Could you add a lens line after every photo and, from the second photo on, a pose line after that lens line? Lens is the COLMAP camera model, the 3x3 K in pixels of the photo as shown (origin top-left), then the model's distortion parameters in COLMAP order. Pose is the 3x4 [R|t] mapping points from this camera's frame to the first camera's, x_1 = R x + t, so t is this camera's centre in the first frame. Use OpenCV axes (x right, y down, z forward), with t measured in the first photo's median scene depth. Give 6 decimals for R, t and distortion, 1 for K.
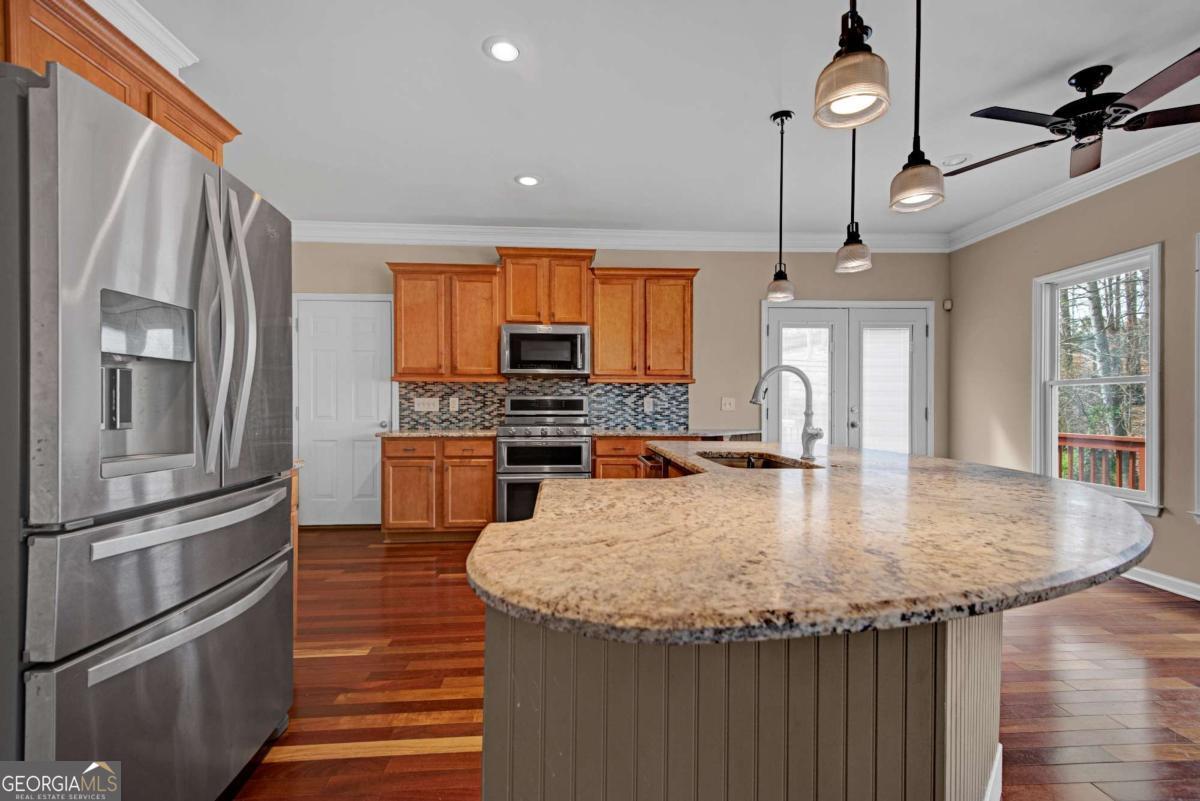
lens RADIAL K [[551.1, 0, 596.5], [0, 551.1, 408.1], [0, 0, 1]] dist [0.024868, -0.011728]
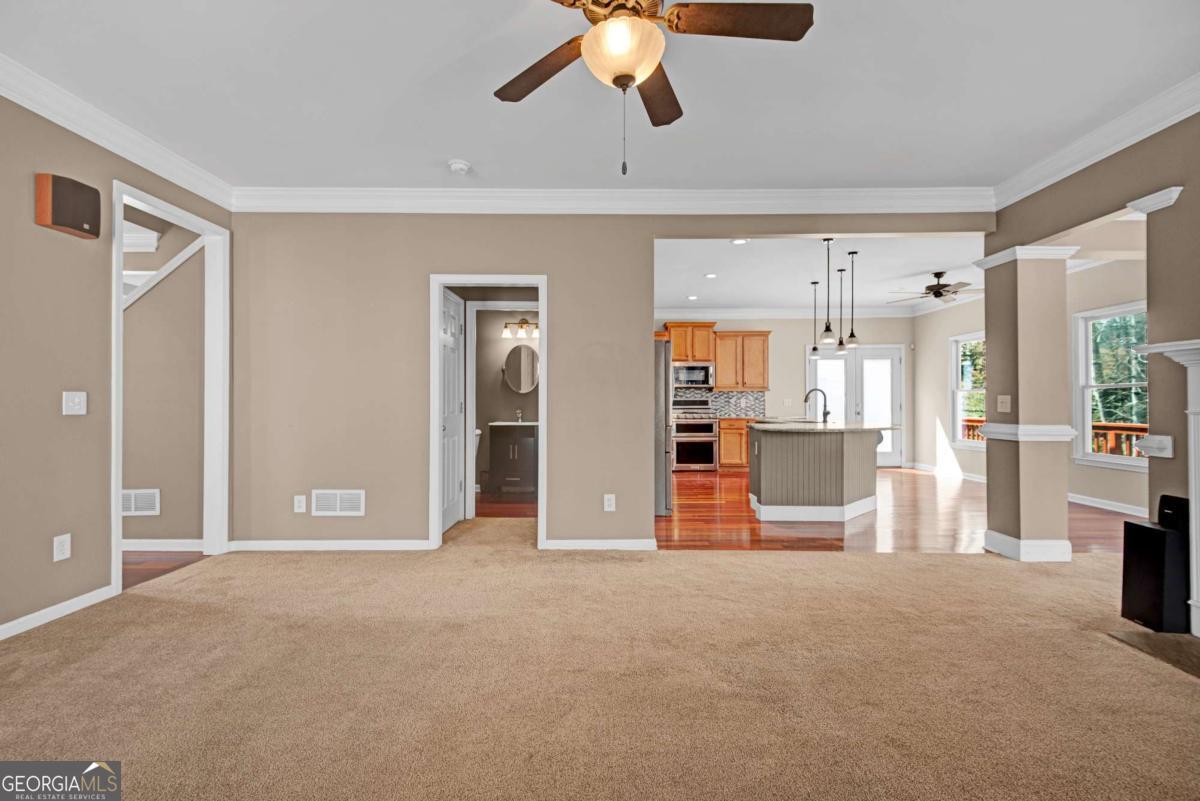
lens RADIAL K [[551.1, 0, 591.5], [0, 551.1, 396.0], [0, 0, 1]] dist [0.024868, -0.011728]
pose [[0.997550, -0.003914, -0.069846, -0.291164], [0.002733, 0.999852, -0.016991, 0.001928], [0.069902, 0.016759, 0.997413, -0.904454]]
